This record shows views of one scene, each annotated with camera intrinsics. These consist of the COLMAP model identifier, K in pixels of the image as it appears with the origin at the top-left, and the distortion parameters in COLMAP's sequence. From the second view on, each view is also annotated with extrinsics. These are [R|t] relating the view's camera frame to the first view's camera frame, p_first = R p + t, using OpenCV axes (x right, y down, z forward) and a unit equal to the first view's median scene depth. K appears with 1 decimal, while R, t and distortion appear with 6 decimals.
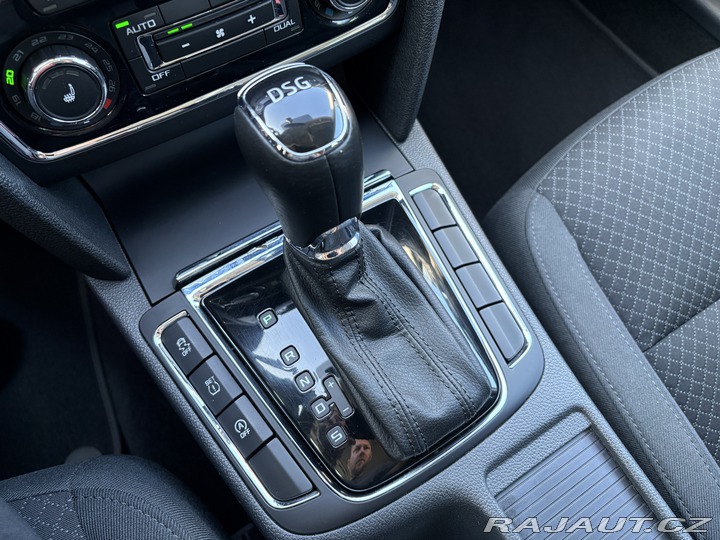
lens RADIAL K [[551.0, 0, 364.2], [0, 551.0, 267.5], [0, 0, 1]] dist [0.028248, -0.058735]
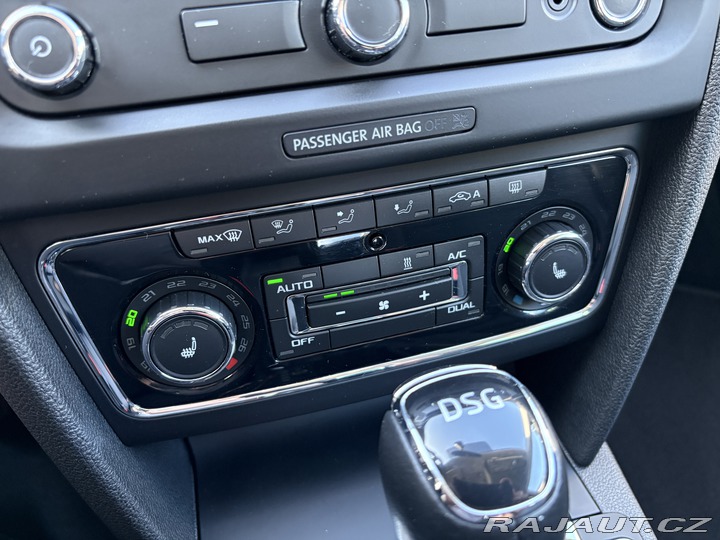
lens RADIAL K [[551.0, 0, 364.2], [0, 551.0, 267.5], [0, 0, 1]] dist [0.028248, -0.058735]
pose [[0.958644, 0.131576, -0.252368, -0.097574], [-0.229367, 0.882145, -0.411352, -0.141541], [0.168501, 0.452225, 0.875842, 0.274439]]
